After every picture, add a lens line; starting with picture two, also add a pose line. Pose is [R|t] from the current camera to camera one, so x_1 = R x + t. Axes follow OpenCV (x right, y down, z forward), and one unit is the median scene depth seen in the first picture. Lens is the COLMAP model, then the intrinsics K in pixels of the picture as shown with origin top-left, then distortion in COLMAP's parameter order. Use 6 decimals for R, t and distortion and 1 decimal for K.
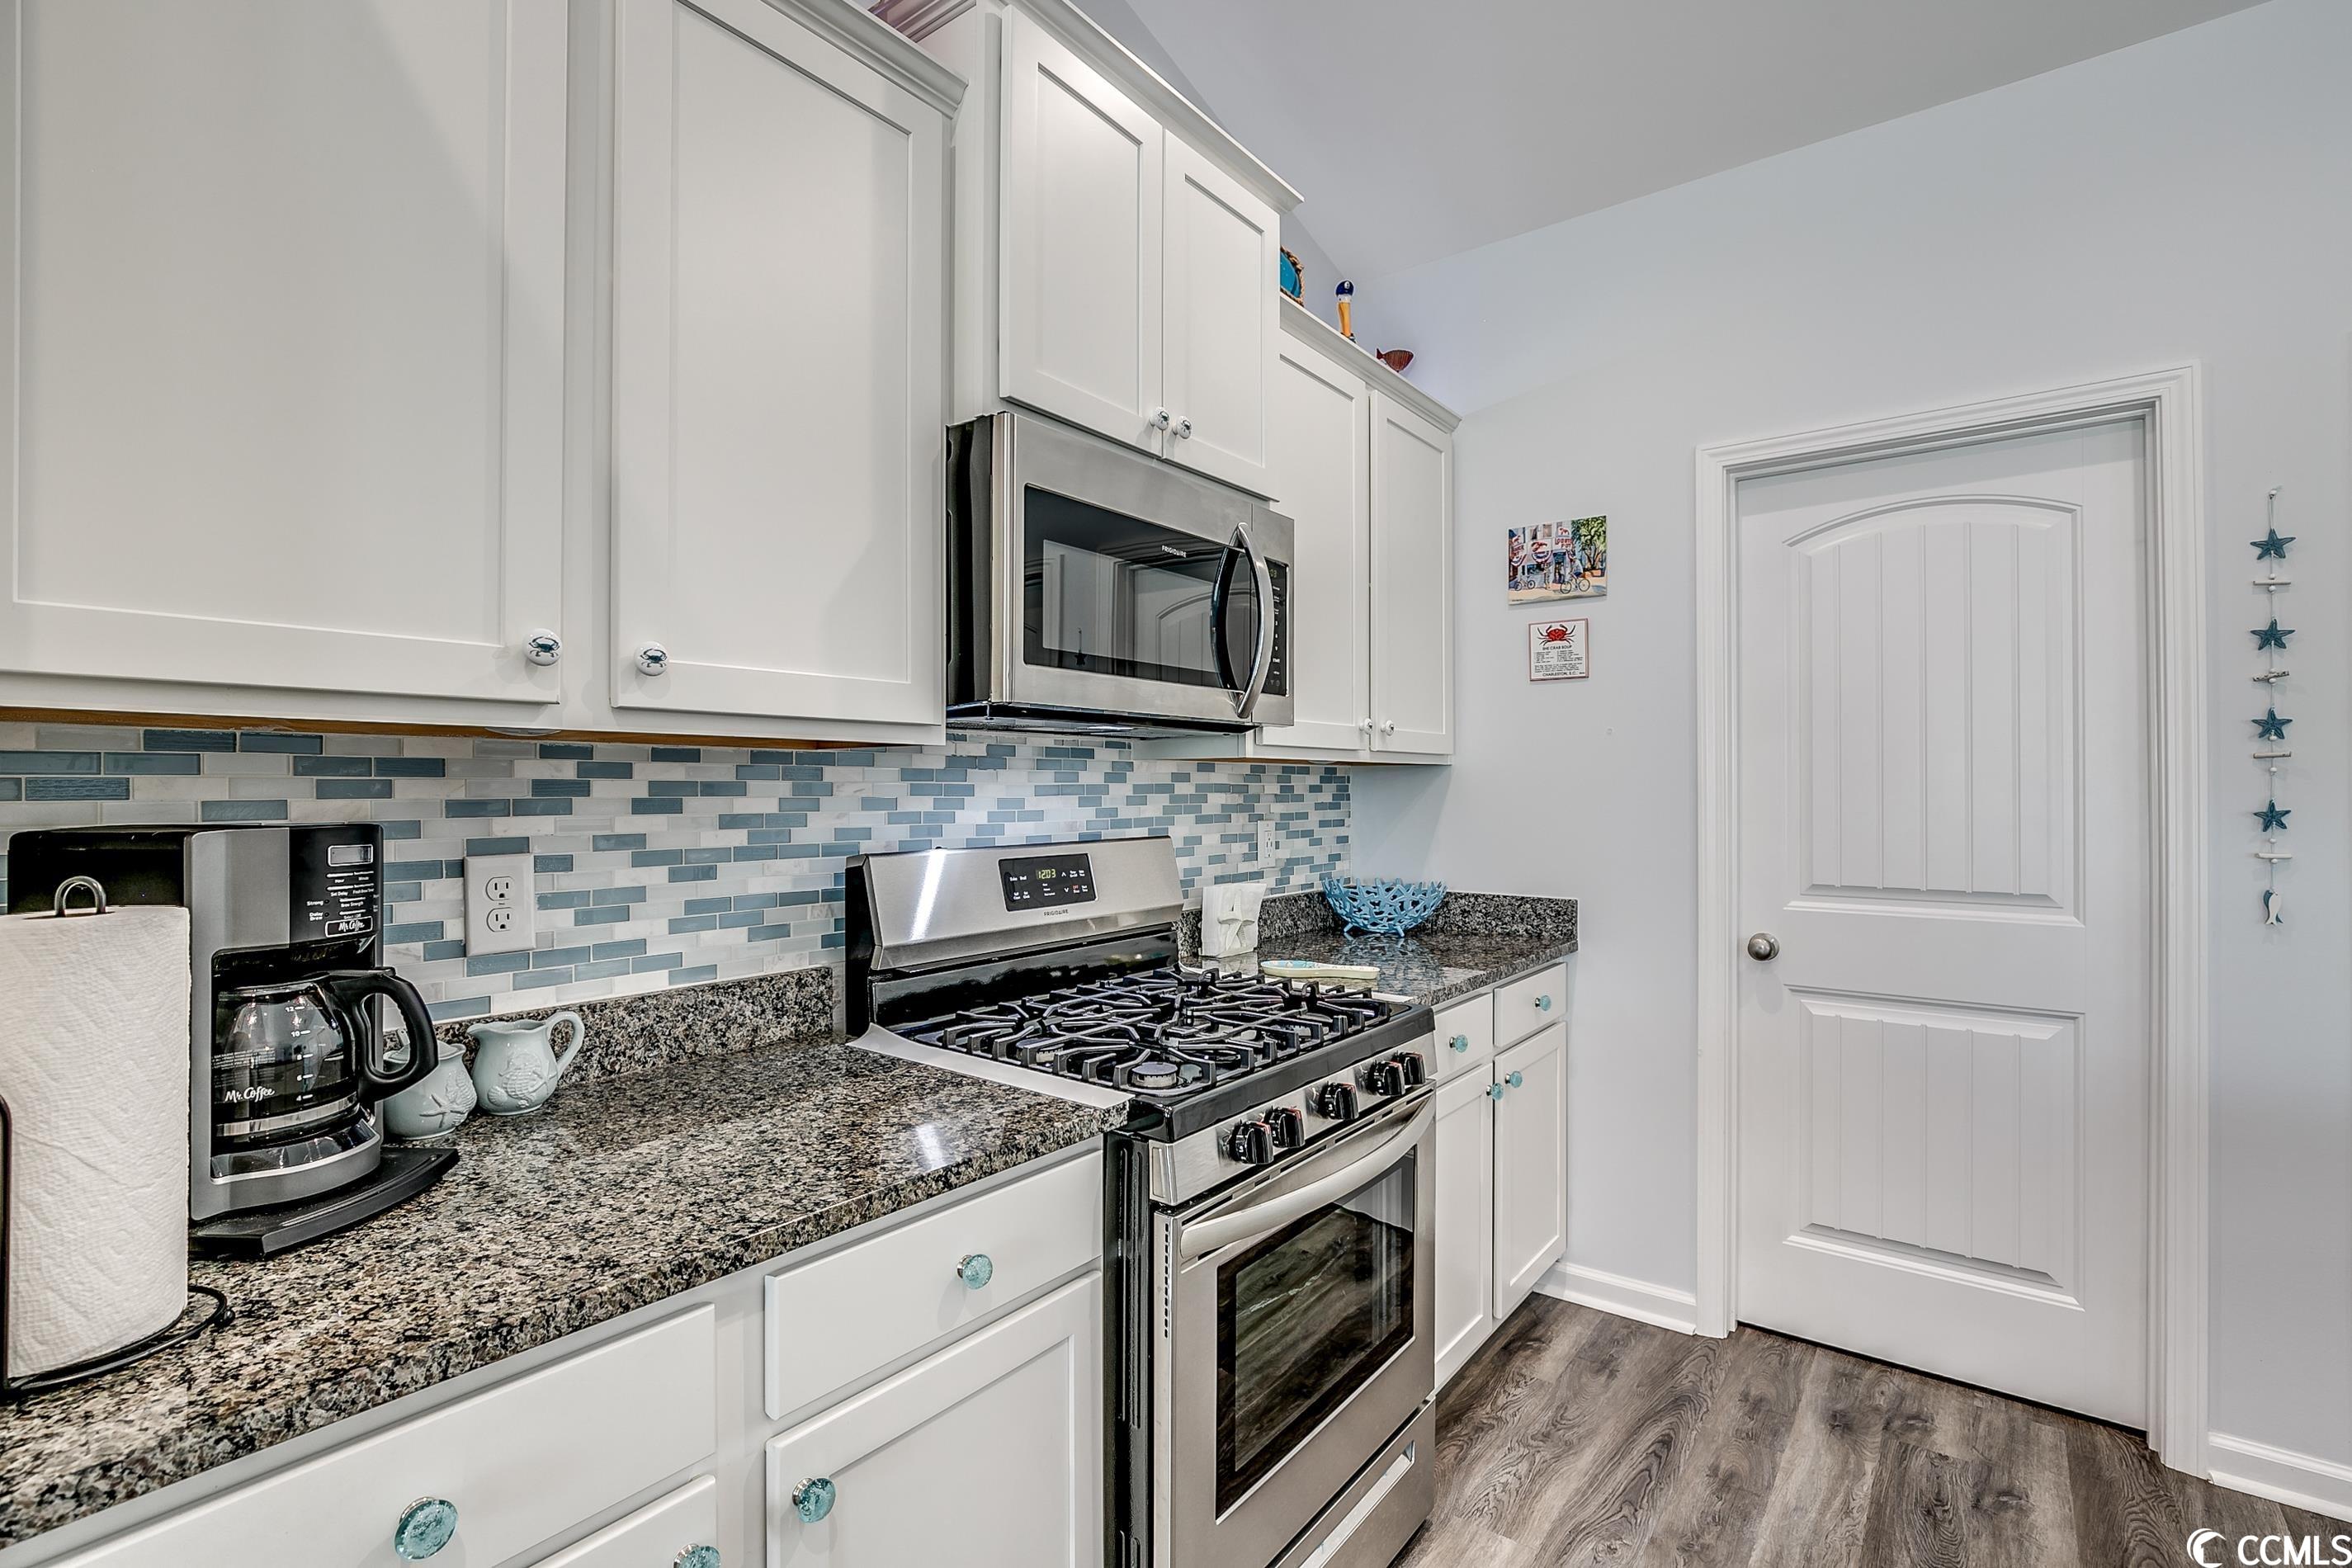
lens RADIAL K [[1071.3, 0, 1182.4], [0, 1071.3, 782.1], [0, 0, 1]] dist [-0.024652, 0.008261]
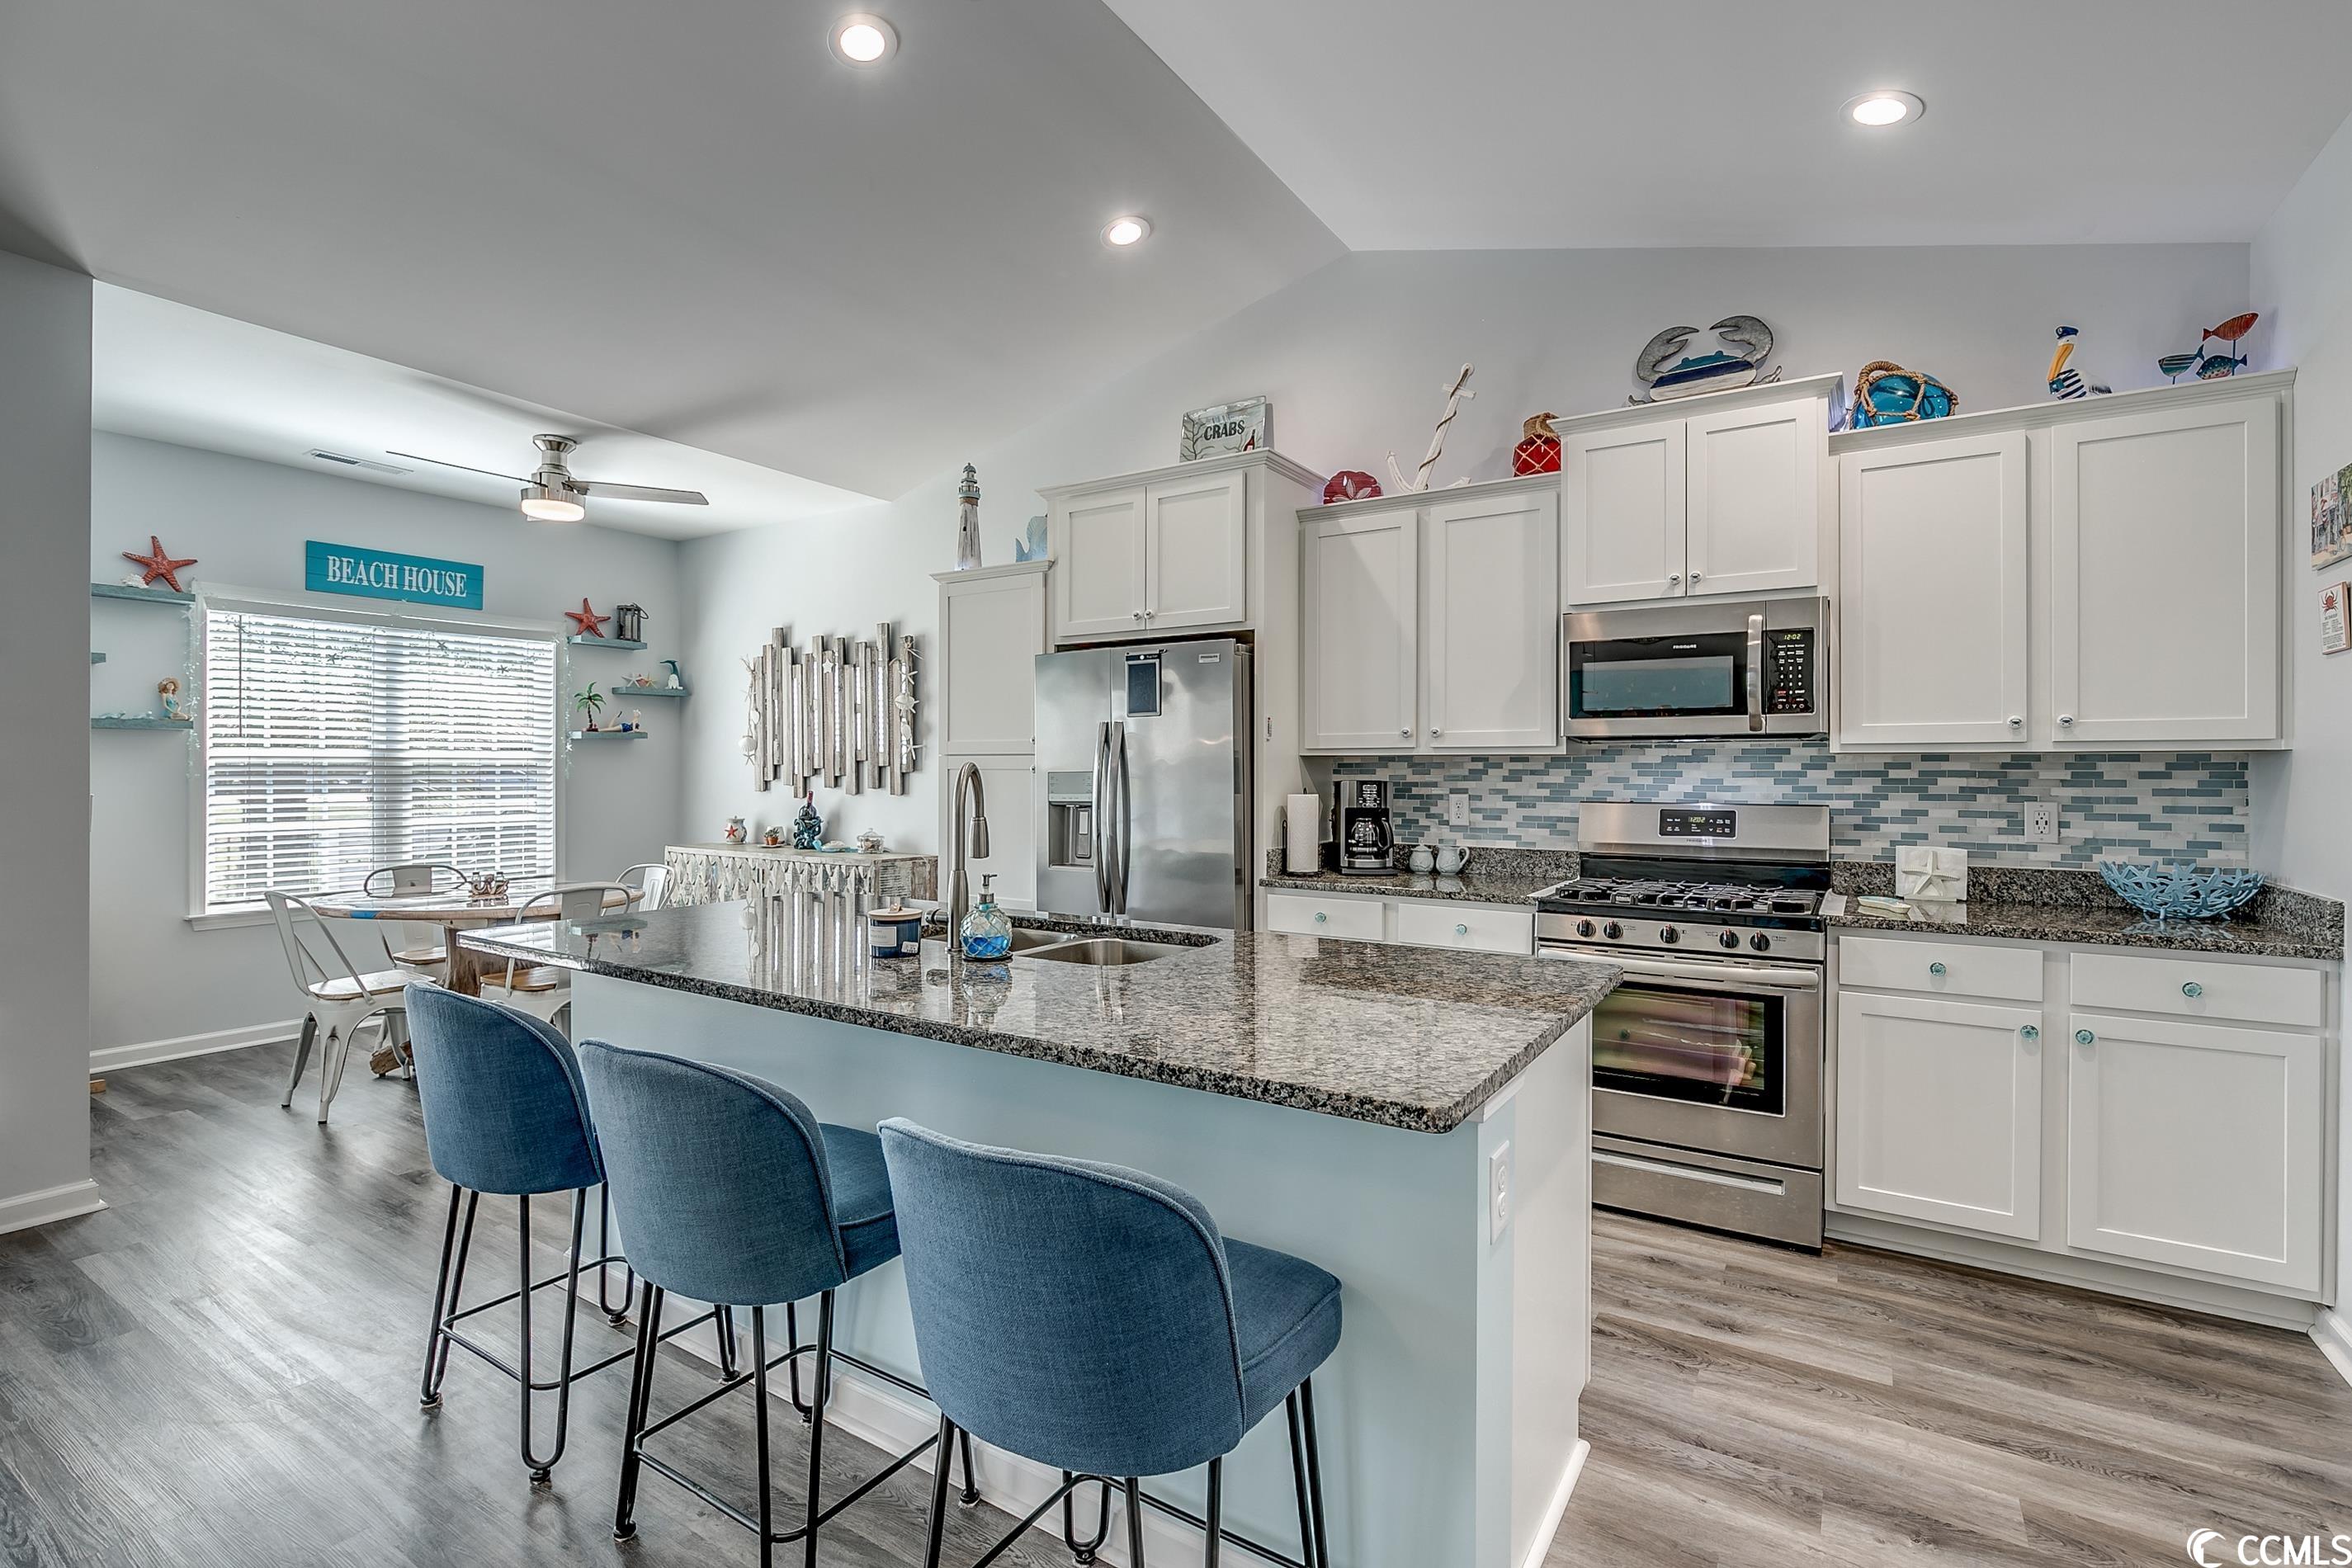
lens RADIAL K [[1056.1, 0, 1175.9], [0, 1056.1, 769.7], [0, 0, 1]] dist [-0.015800, 0.000247]
pose [[0.074959, -0.000767, -0.997186, 1.592212], [0.001817, 0.999998, -0.000632, -0.000269], [0.997185, -0.001764, 0.074961, -0.029062]]
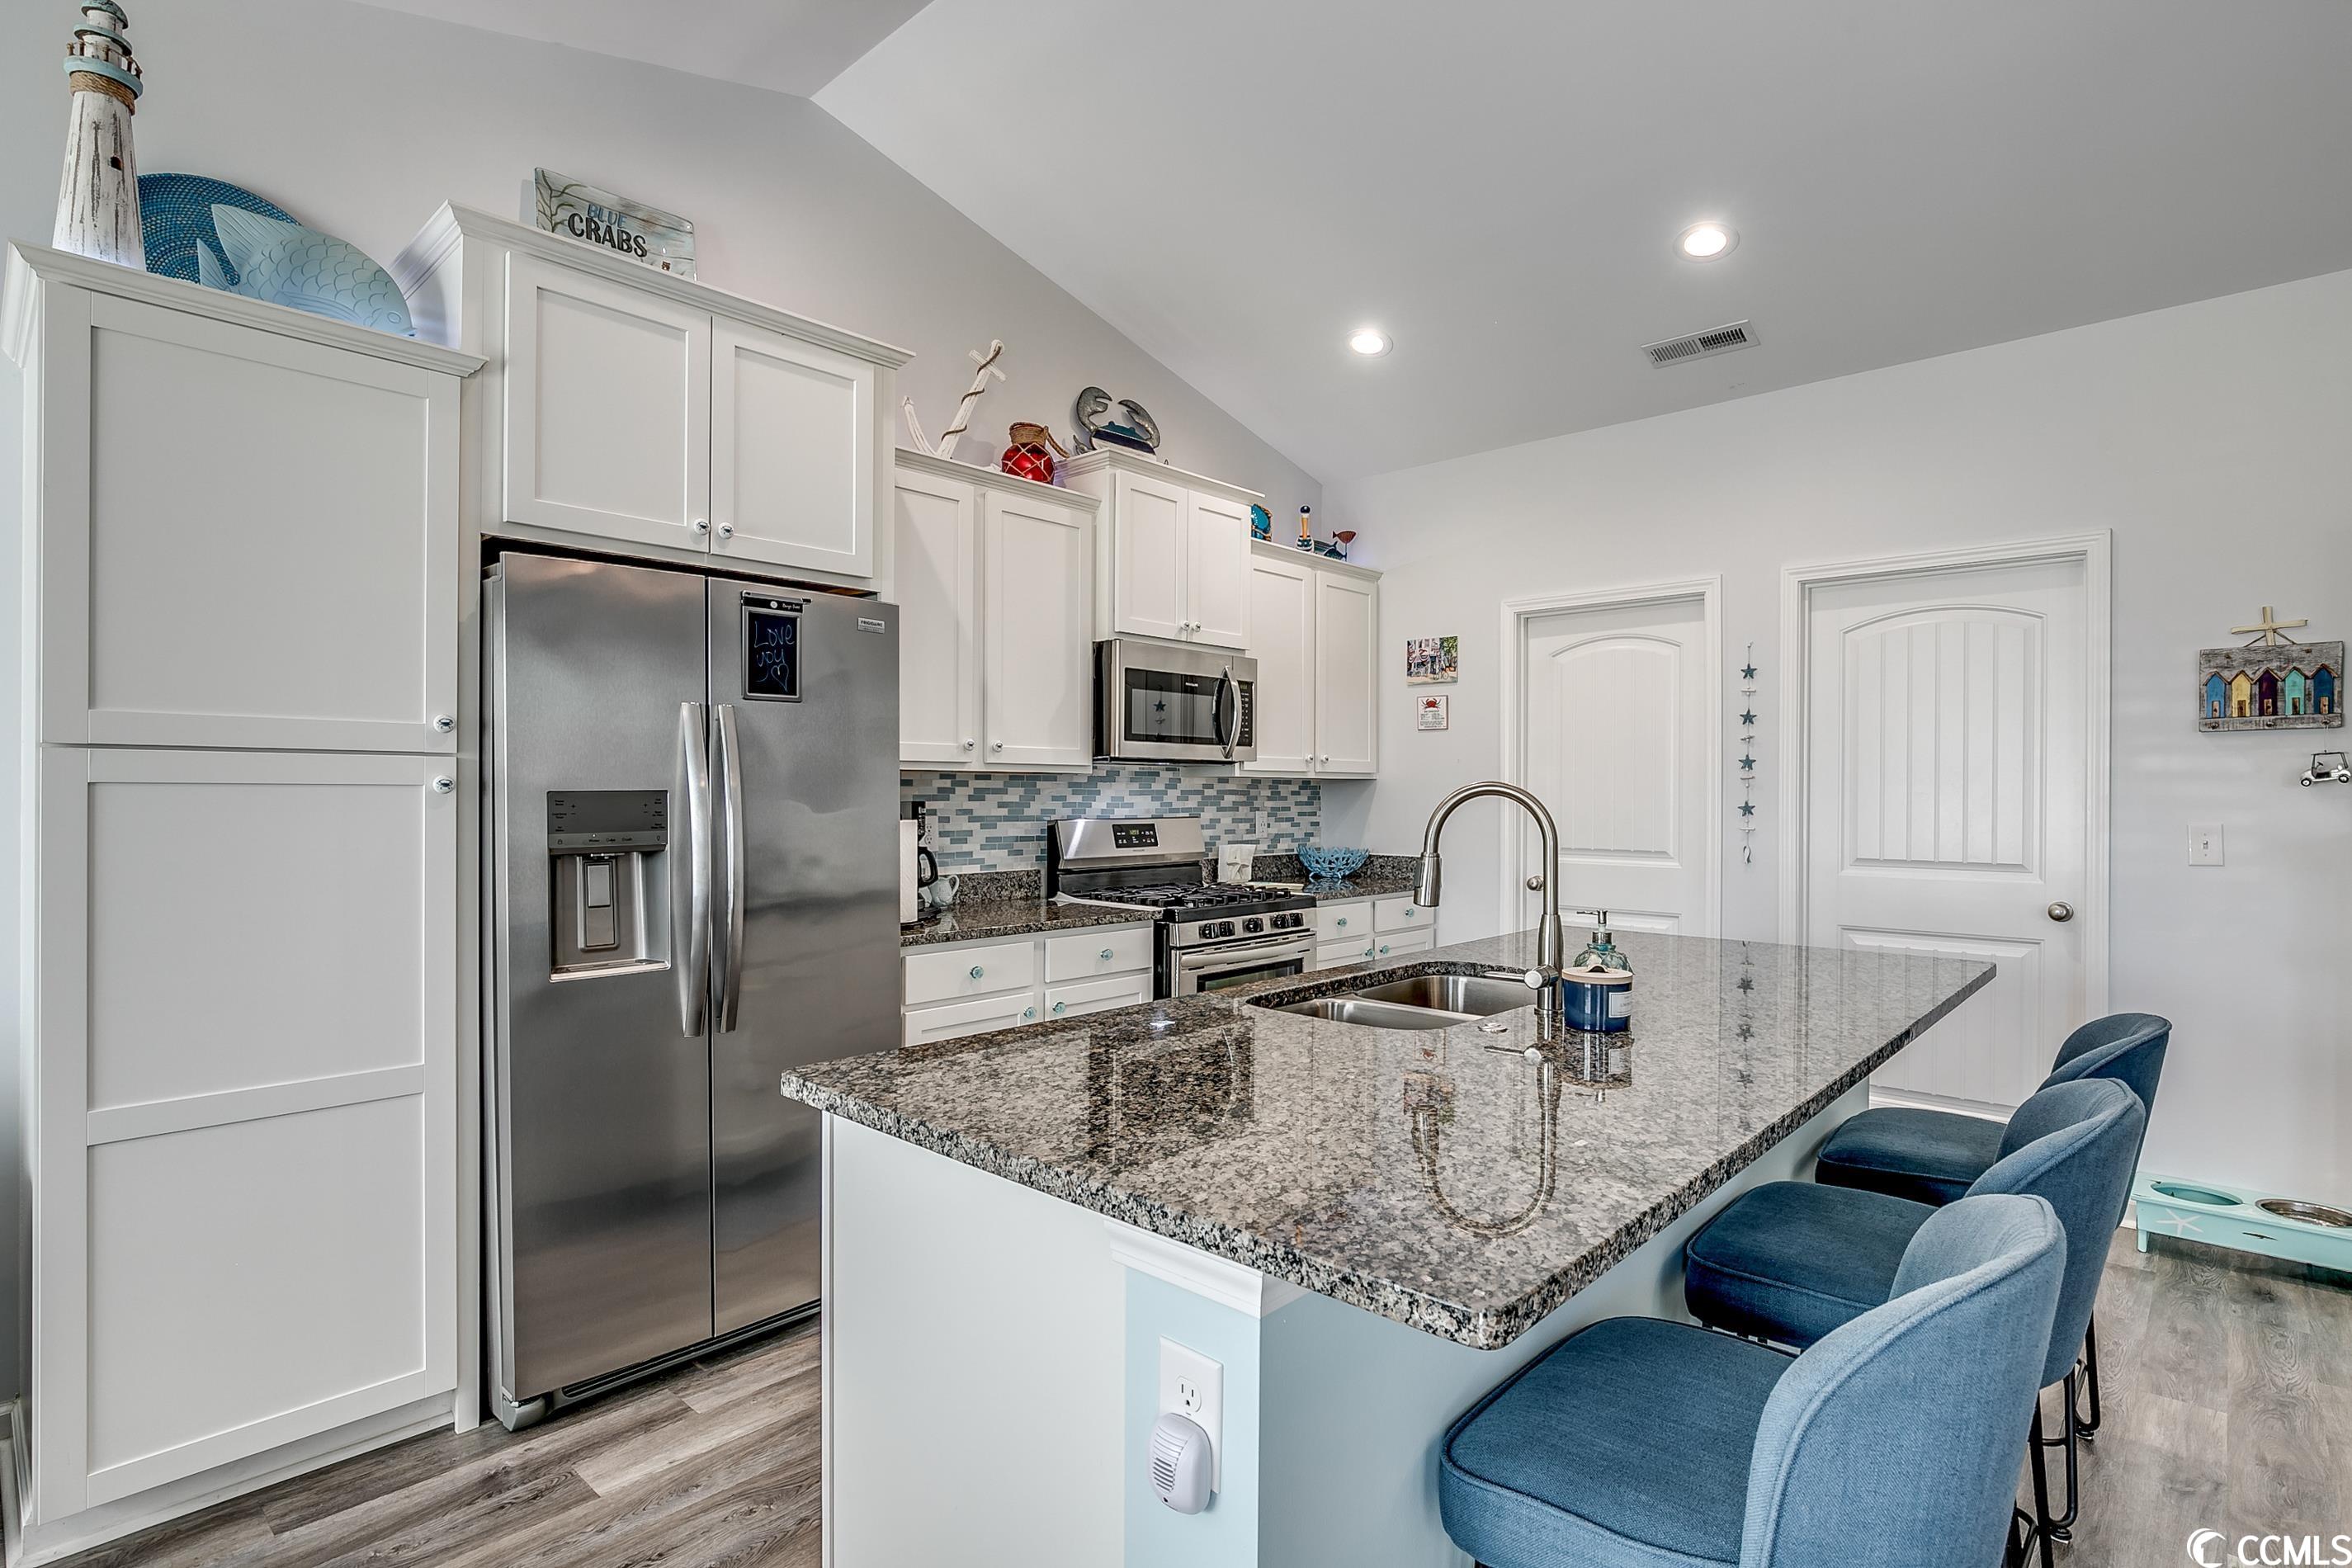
lens RADIAL K [[1152.4, 0, 1176.0], [0, 1152.4, 784.0], [0, 0, 1]] dist [-0.028207, -0.000214]
pose [[0.994880, 0.004070, -0.100985, 0.180708], [-0.004343, 0.999987, -0.002488, -0.003985], [0.100973, 0.002913, 0.994885, -1.231848]]
